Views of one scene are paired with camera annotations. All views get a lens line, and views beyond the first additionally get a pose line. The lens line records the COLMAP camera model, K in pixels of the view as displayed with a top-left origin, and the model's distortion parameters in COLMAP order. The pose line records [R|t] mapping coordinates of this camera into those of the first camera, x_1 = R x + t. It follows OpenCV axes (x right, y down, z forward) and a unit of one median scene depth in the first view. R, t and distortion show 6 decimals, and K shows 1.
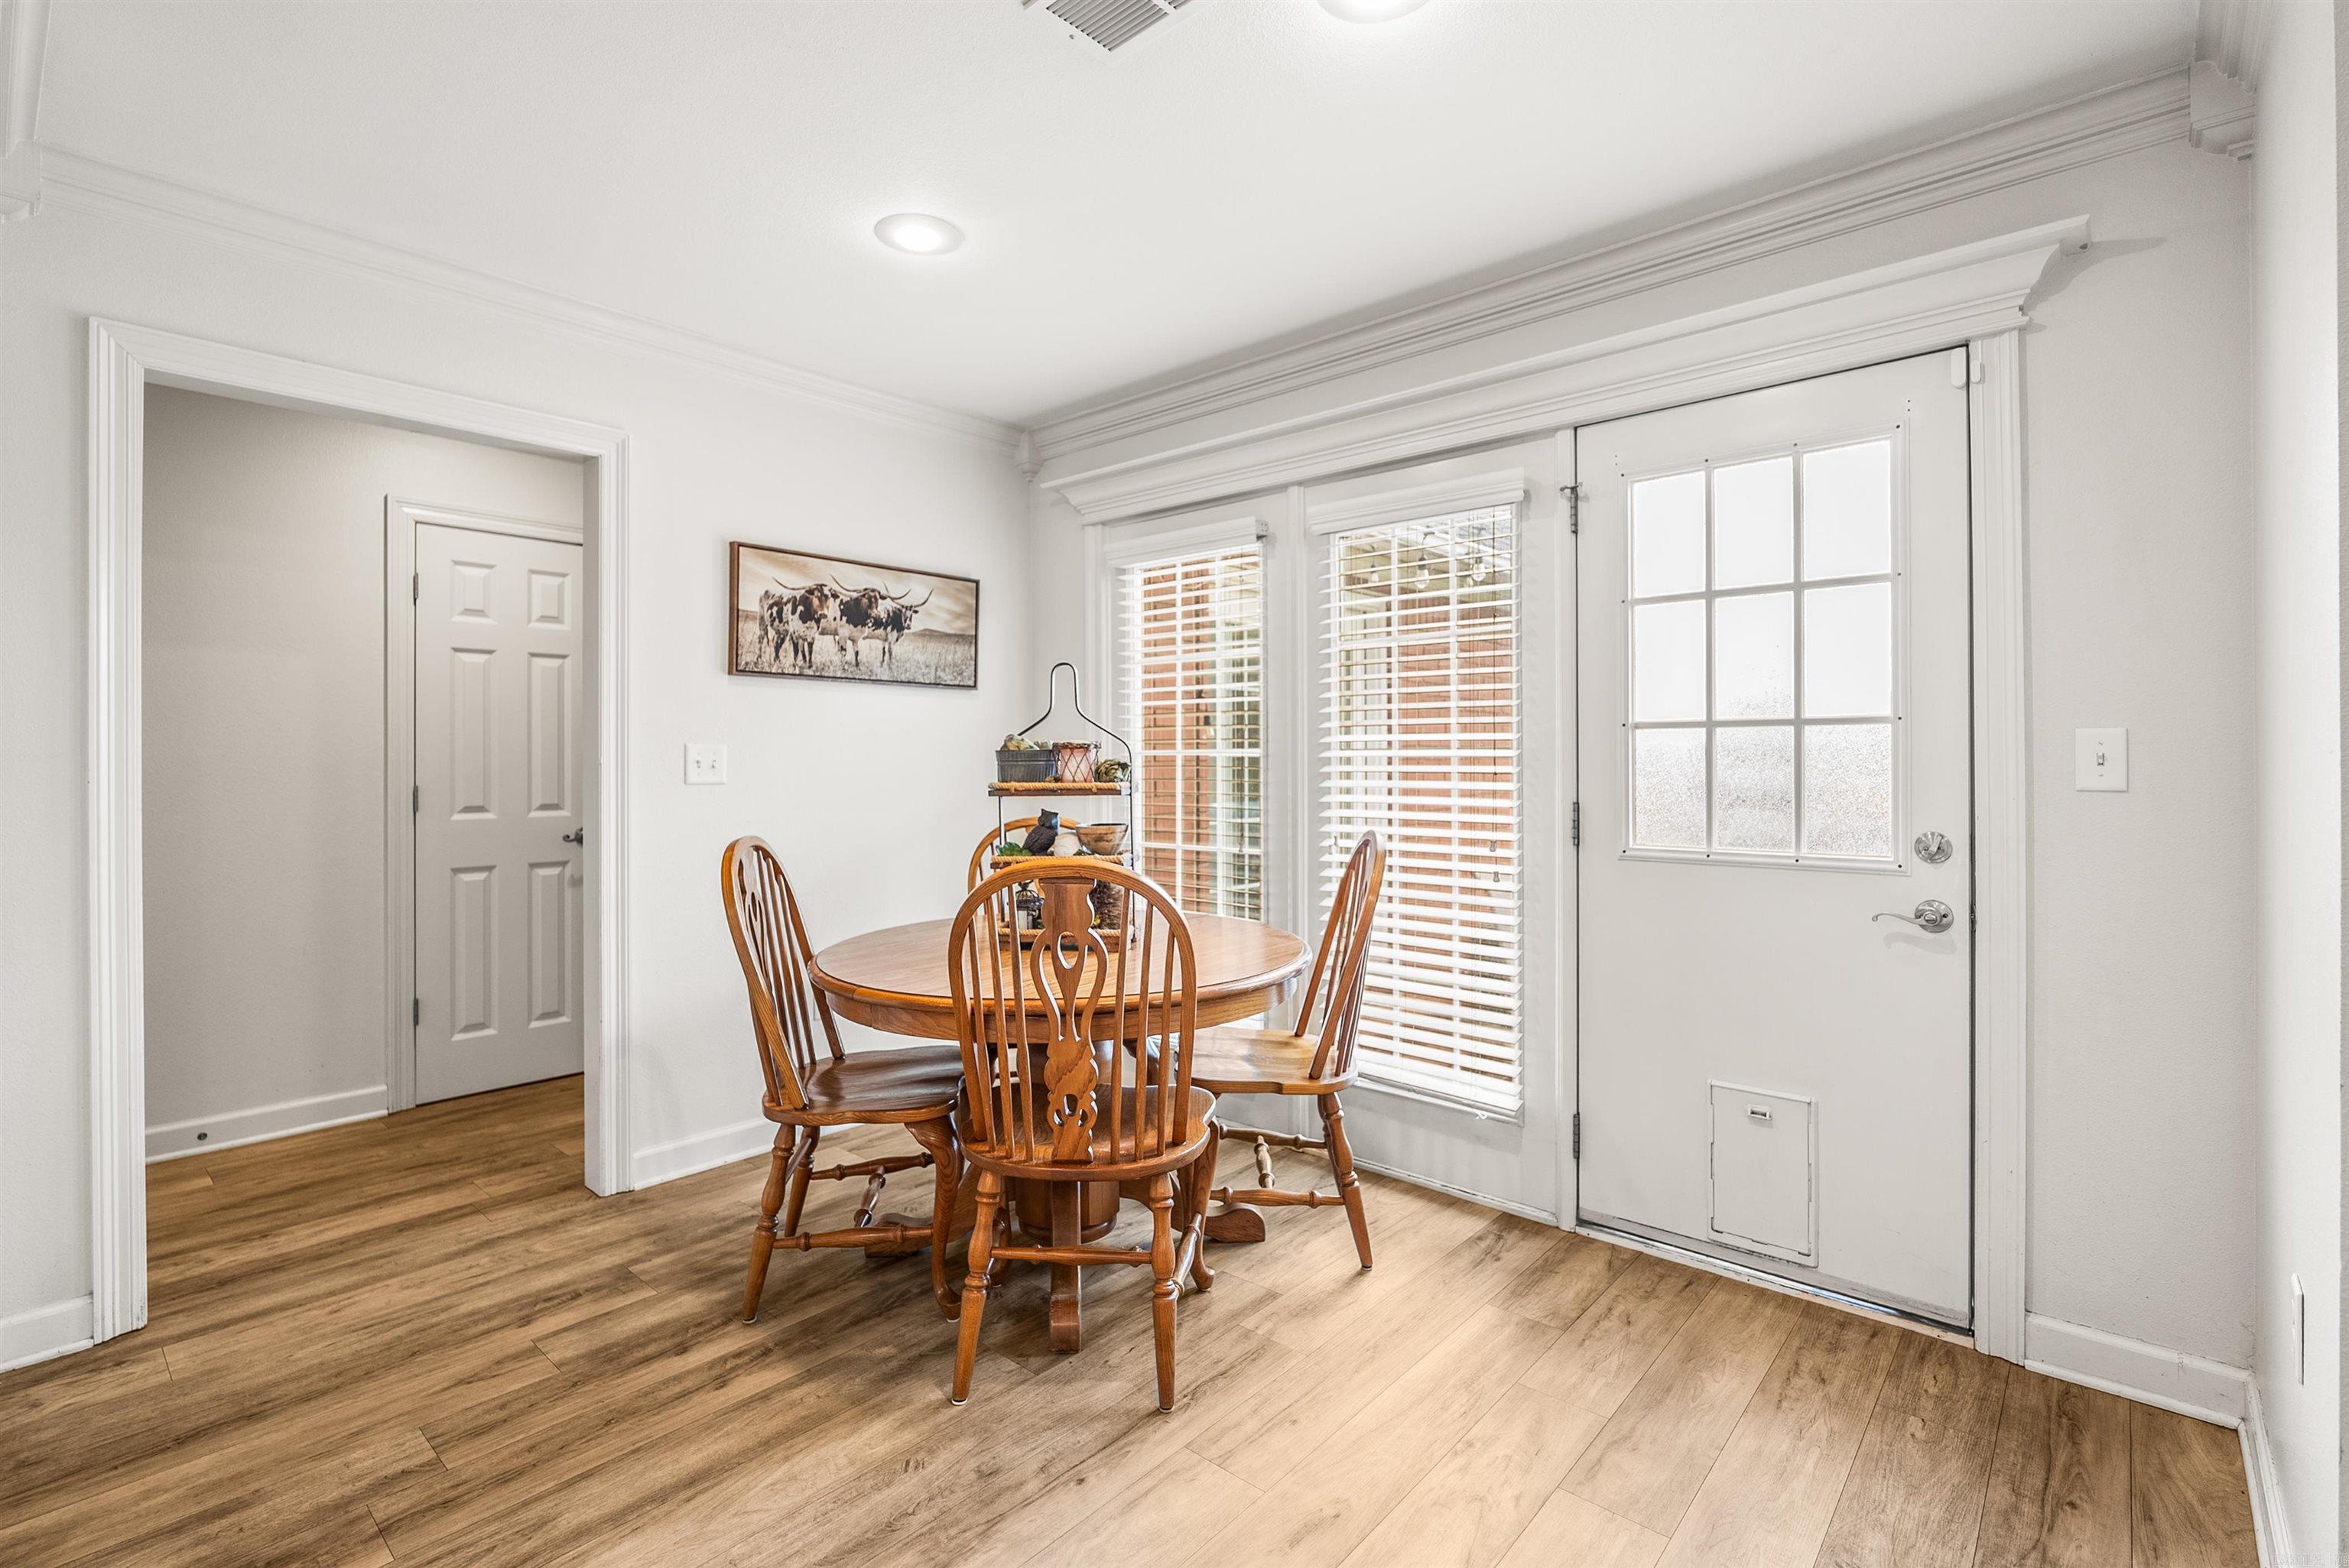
lens RADIAL K [[1071.5, 0, 1179.0], [0, 1071.5, 758.5], [0, 0, 1]] dist [-0.006969, 0.000335]
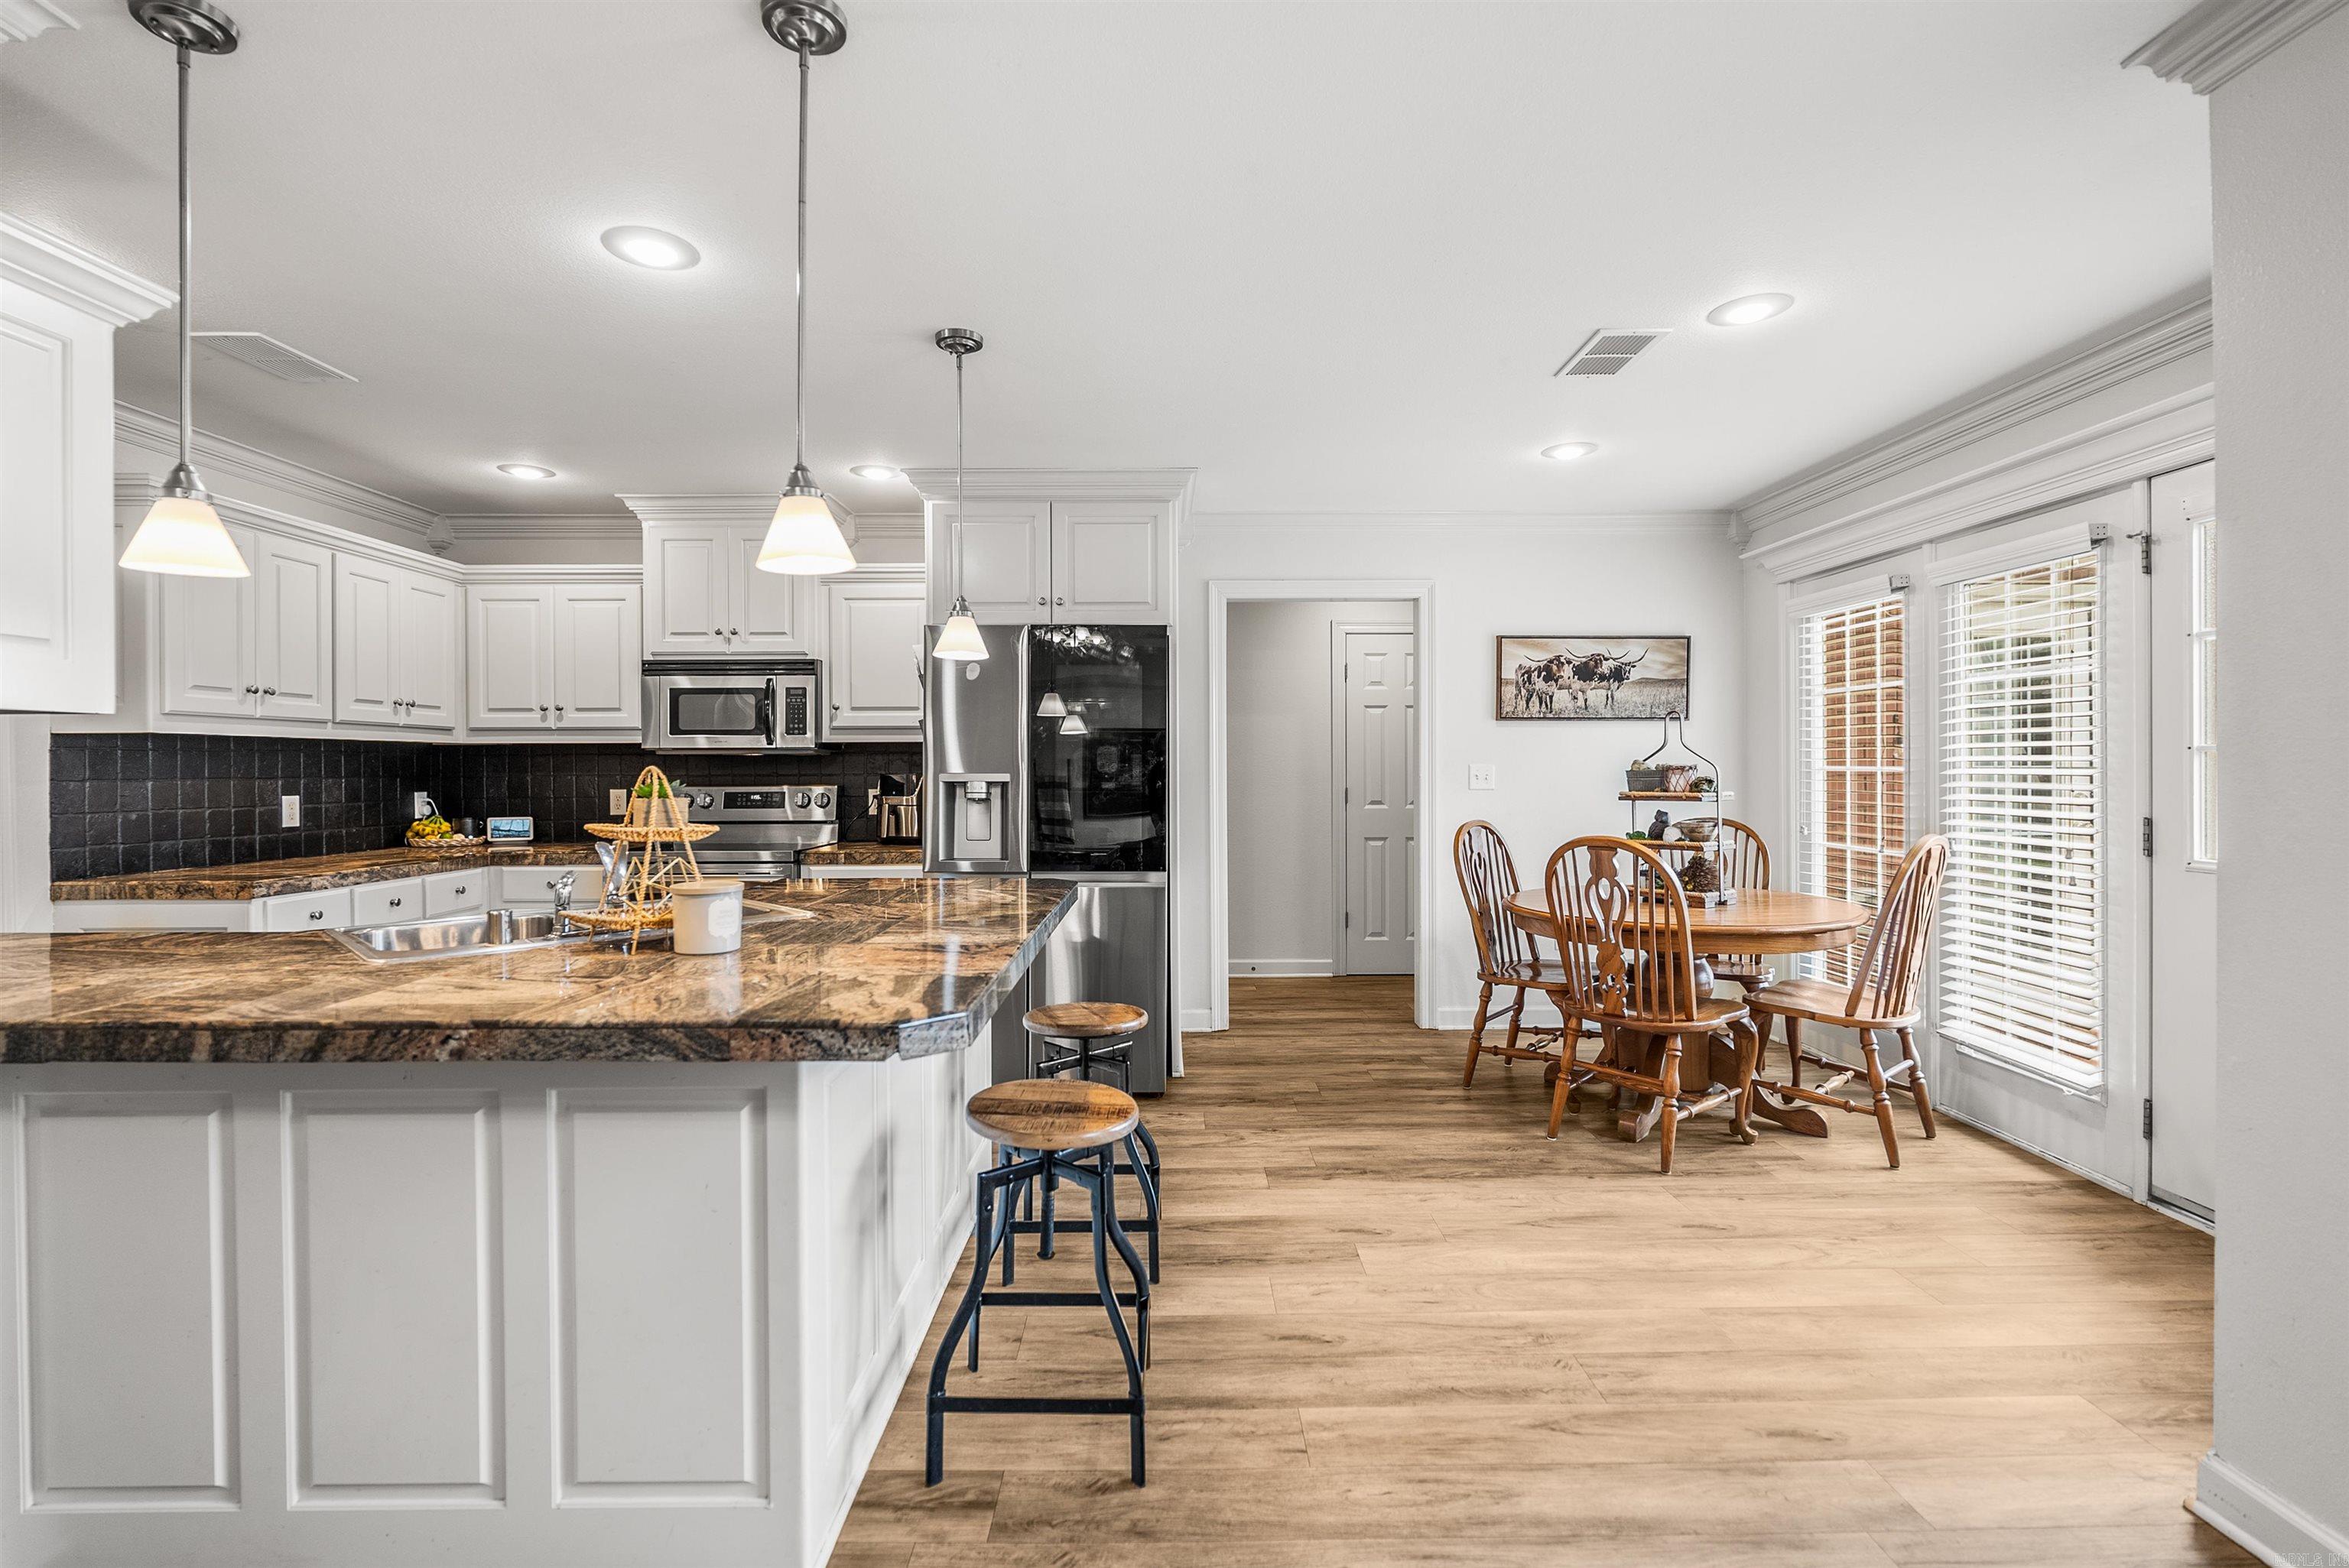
lens RADIAL K [[1063.2, 0, 1180.1], [0, 1063.2, 776.4], [0, 0, 1]] dist [-0.007227, 0.000598]
pose [[0.672739, 0.005526, -0.739859, 0.503950], [0.003659, 0.999935, 0.010796, -0.017090], [0.739871, -0.009970, 0.672675, -0.472417]]
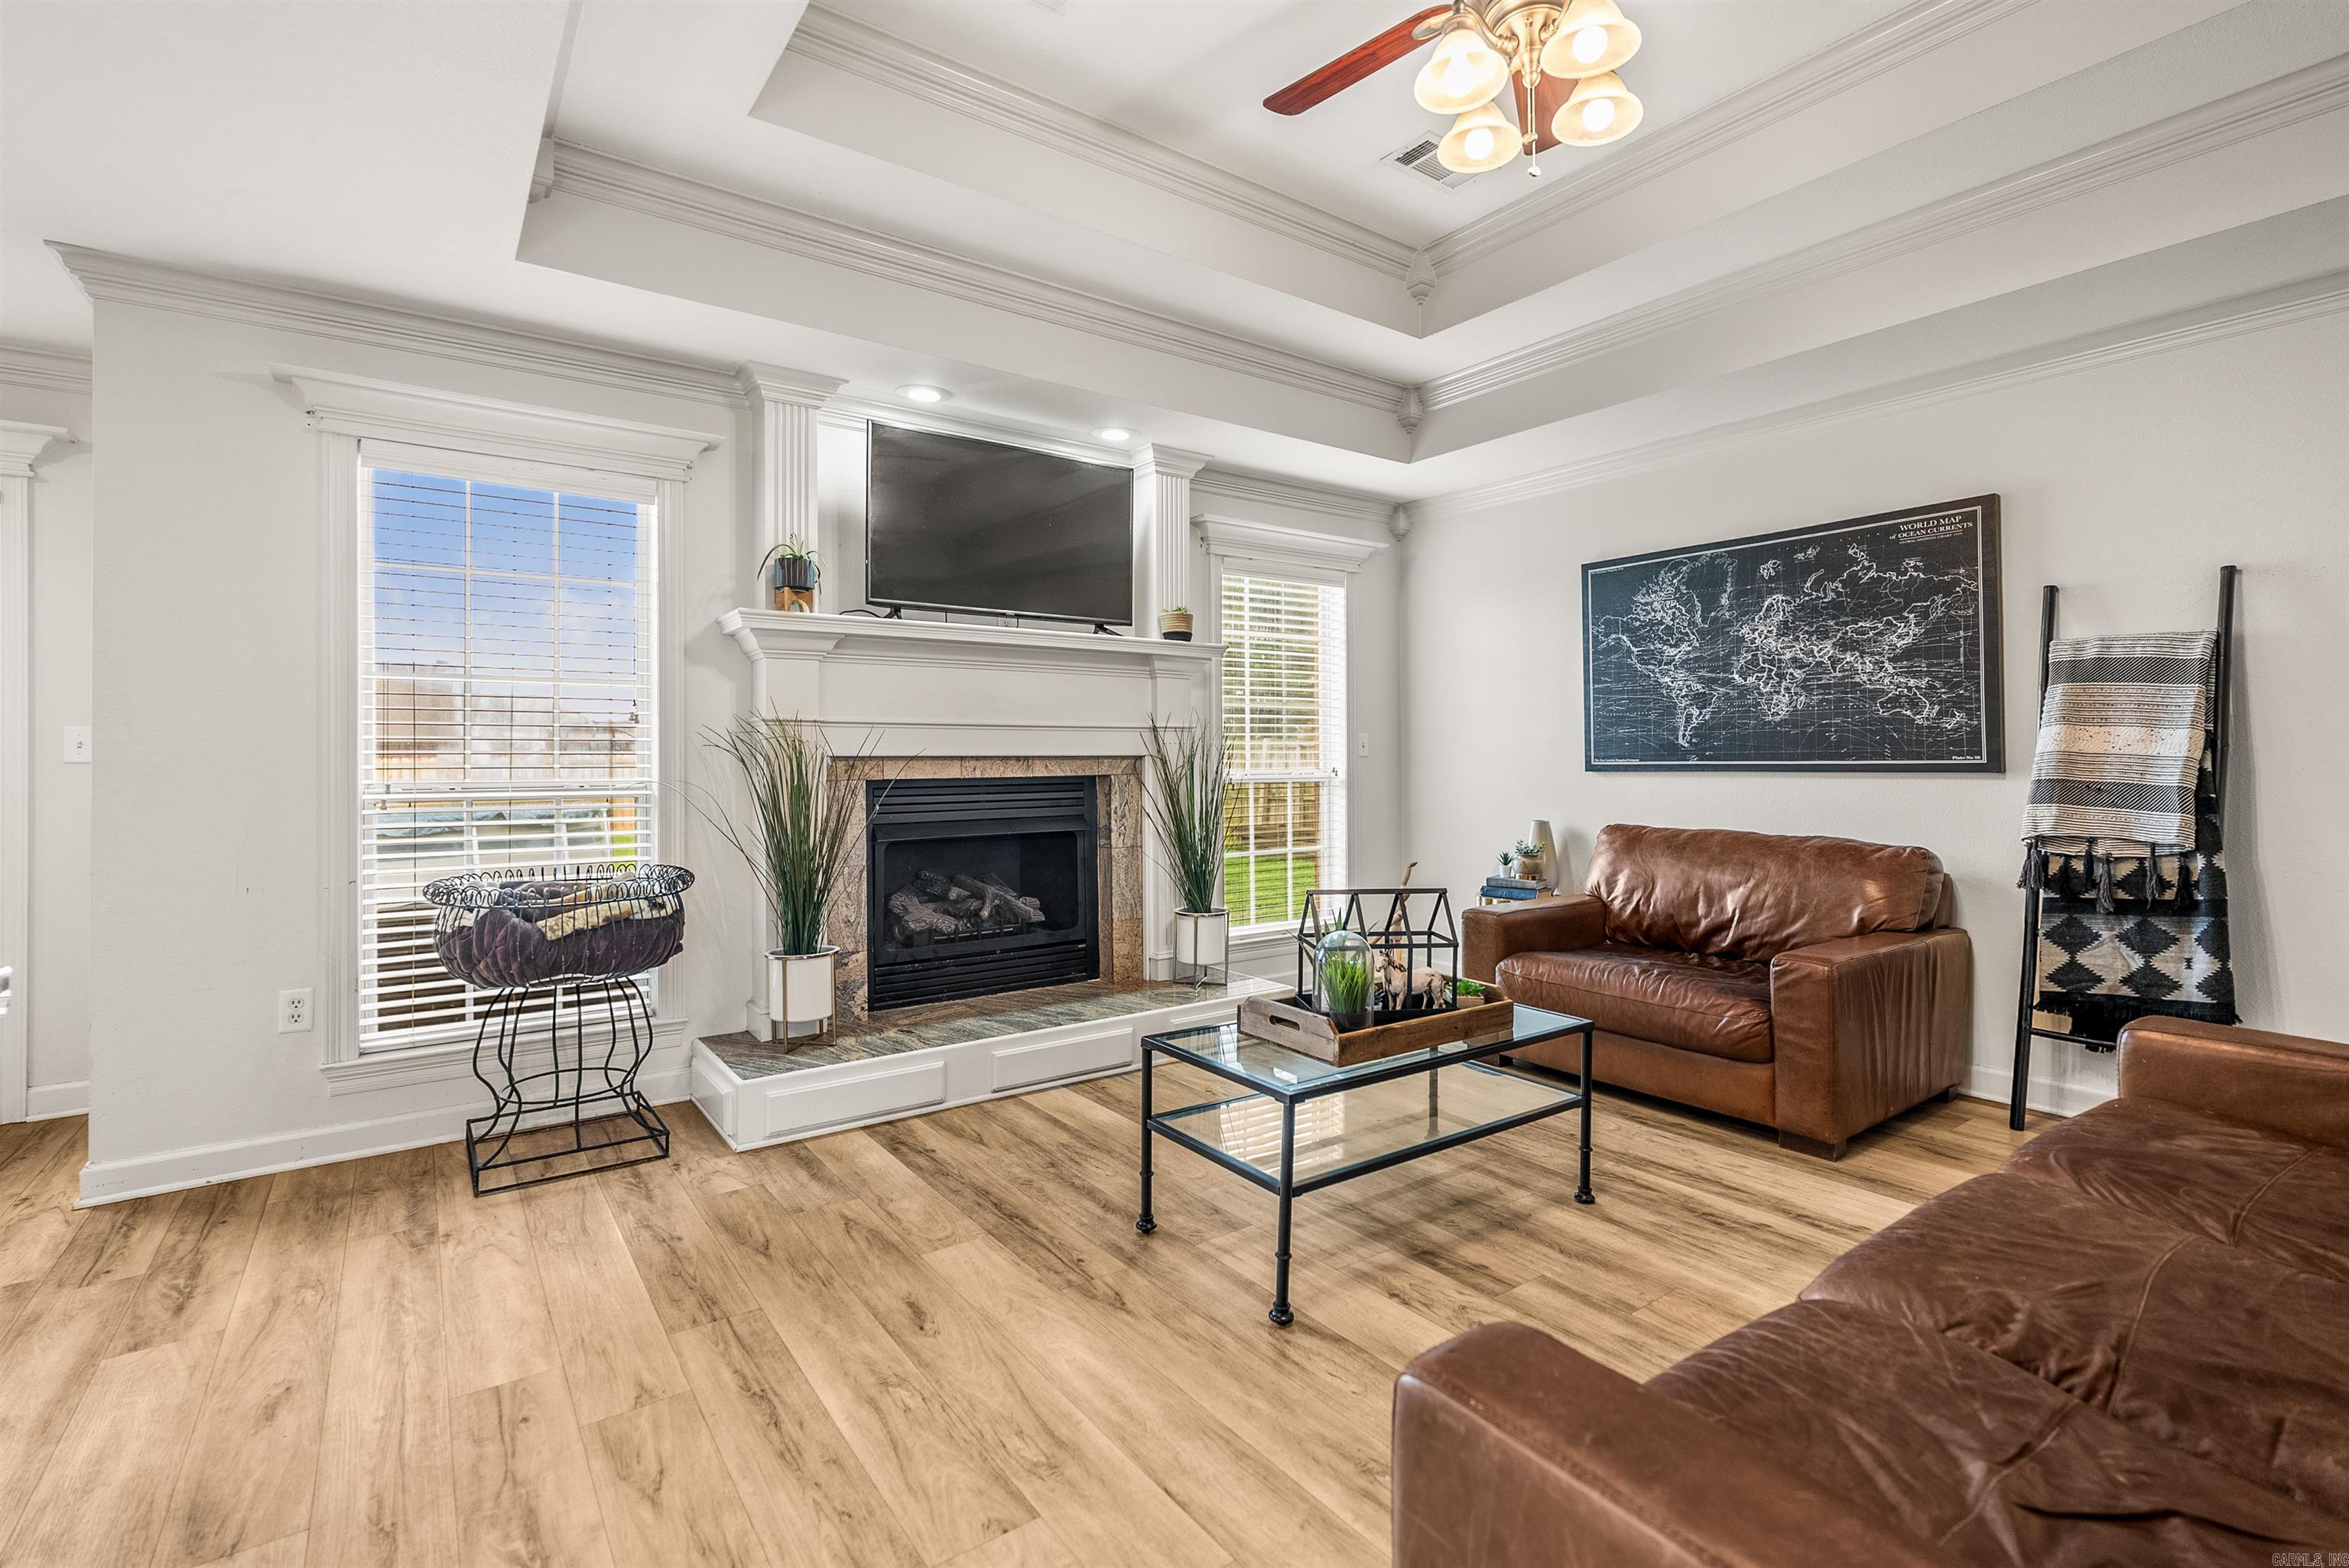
lens RADIAL K [[1066.3, 0, 1173.1], [0, 1066.3, 745.6], [0, 0, 1]] dist [-0.003664, -0.000091]
pose [[0.218745, 0.011386, 0.975716, -0.305378], [0.001818, 0.999925, -0.012076, 0.020100], [-0.975780, 0.004415, 0.218708, -0.804516]]
